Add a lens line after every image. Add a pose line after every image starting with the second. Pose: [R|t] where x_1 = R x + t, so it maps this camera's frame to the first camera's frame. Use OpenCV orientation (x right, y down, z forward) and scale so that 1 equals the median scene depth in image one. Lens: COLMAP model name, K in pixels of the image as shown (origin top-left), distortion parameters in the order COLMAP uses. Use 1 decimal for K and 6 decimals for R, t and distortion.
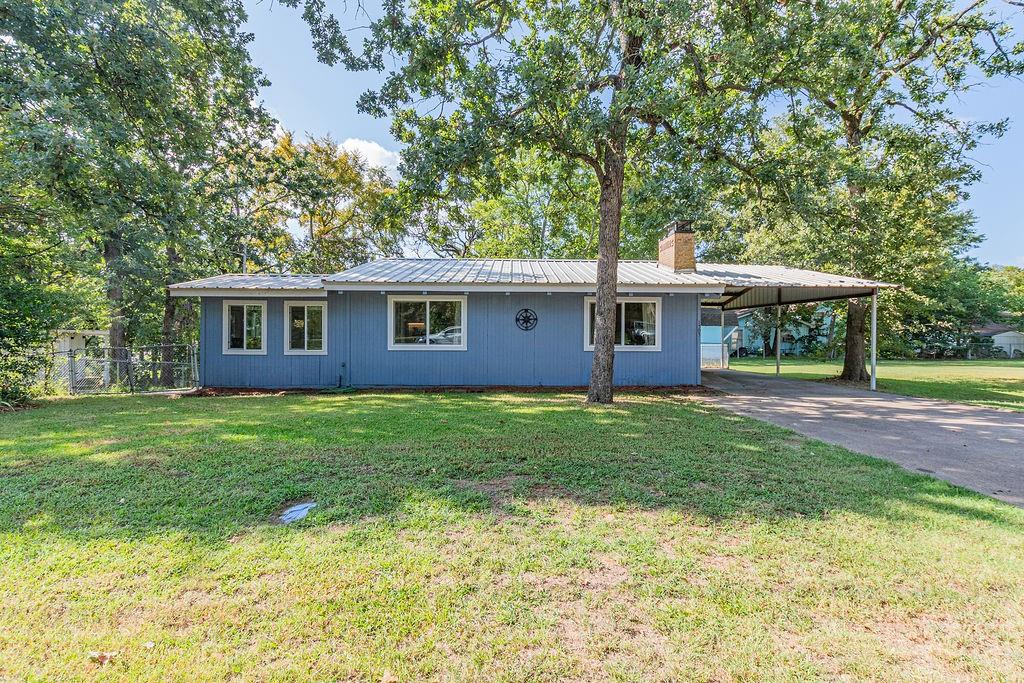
lens RADIAL K [[452.1, 0, 514.0], [0, 452.1, 330.8], [0, 0, 1]] dist [0.000372, -0.000214]
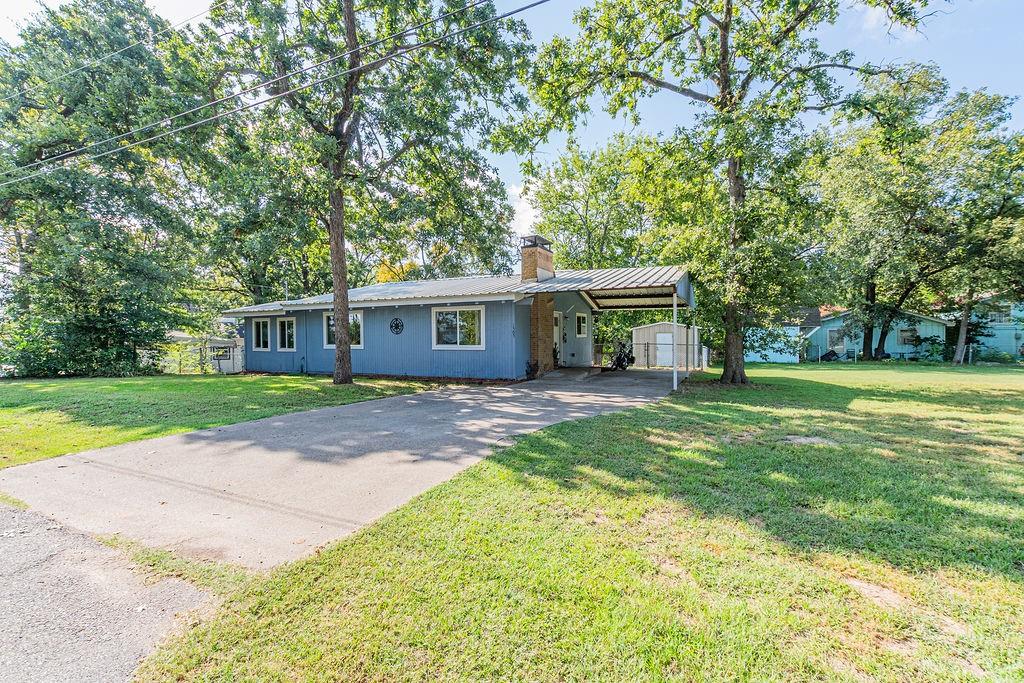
lens RADIAL K [[452.1, 0, 514.0], [0, 452.1, 330.8], [0, 0, 1]] dist [0.000372, -0.000214]
pose [[0.883889, -0.016846, -0.467393, 0.981078], [0.012604, 0.999846, -0.012201, 0.009972], [0.467526, 0.004893, 0.883966, -0.027981]]
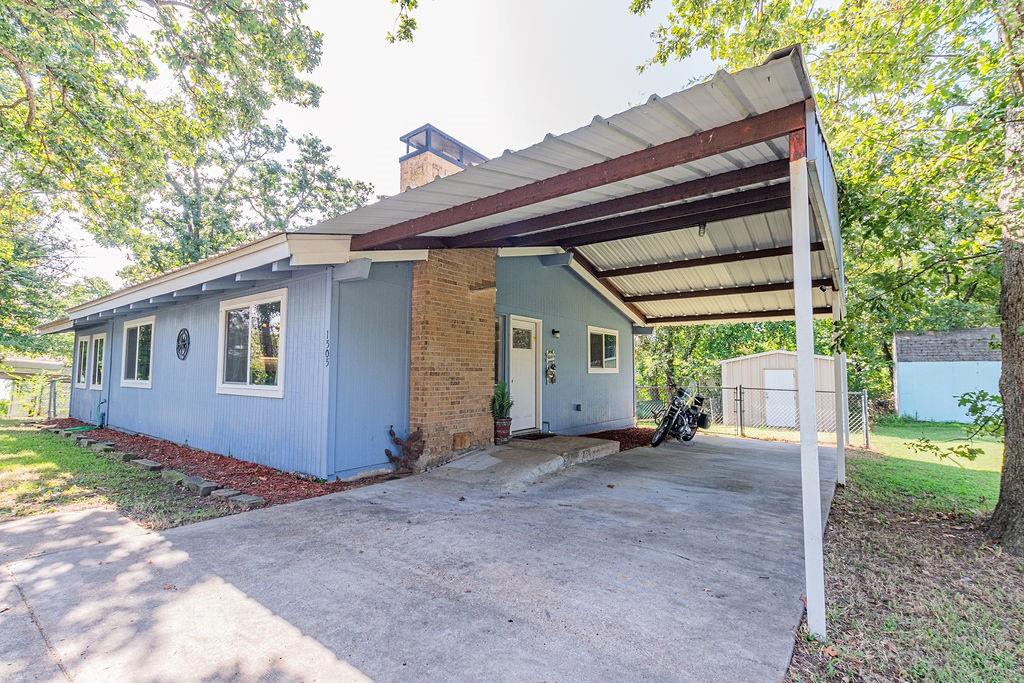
lens RADIAL K [[461.0, 0, 512.3], [0, 461.0, 345.1], [0, 0, 1]] dist [0.001147, 0.000280]
pose [[0.764179, -0.044587, -0.643461, 0.818707], [0.000057, 0.997613, -0.069059, 0.028780], [0.645004, 0.052737, 0.762358, 1.088132]]
